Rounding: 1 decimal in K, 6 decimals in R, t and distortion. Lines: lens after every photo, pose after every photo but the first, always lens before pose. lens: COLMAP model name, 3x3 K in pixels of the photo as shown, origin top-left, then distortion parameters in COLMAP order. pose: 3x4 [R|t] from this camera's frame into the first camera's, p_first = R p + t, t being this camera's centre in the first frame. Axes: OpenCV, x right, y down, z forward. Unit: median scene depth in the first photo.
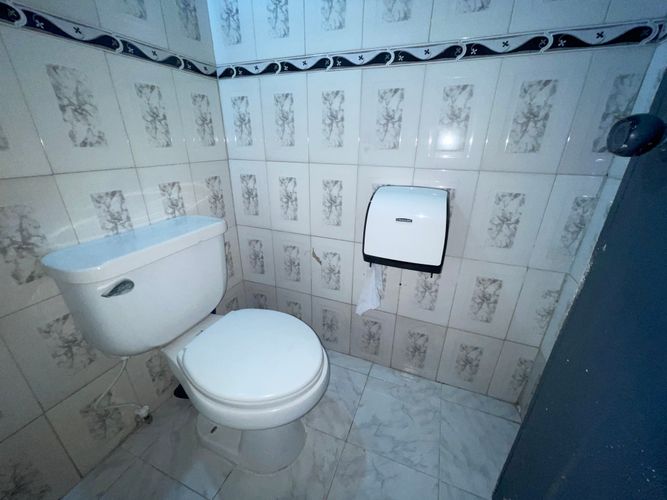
lens RADIAL K [[266.7, 0, 333.5], [0, 266.7, 250.0], [0, 0, 1]] dist [-0.000068, 0.000369]
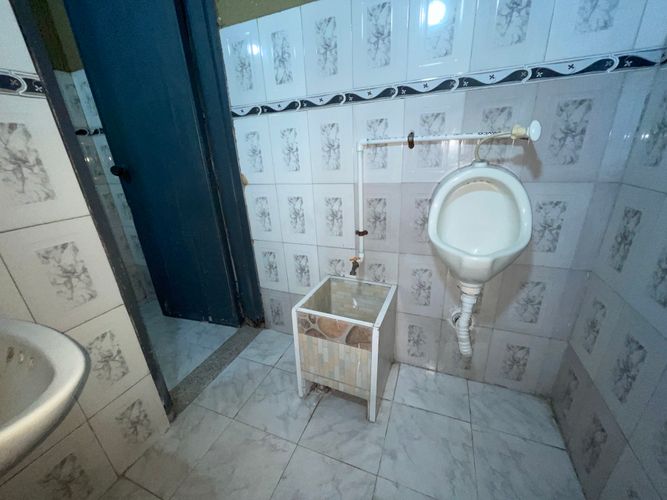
lens RADIAL K [[229.7, 0, 334.2], [0, 229.7, 241.0], [0, 0, 1]] dist [0.008118, -0.005362]
pose [[0.998460, -0.053461, 0.014833, -0.172924], [0.054338, 0.996279, -0.066893, -0.027895], [-0.011201, 0.067596, 0.997650, 0.063127]]
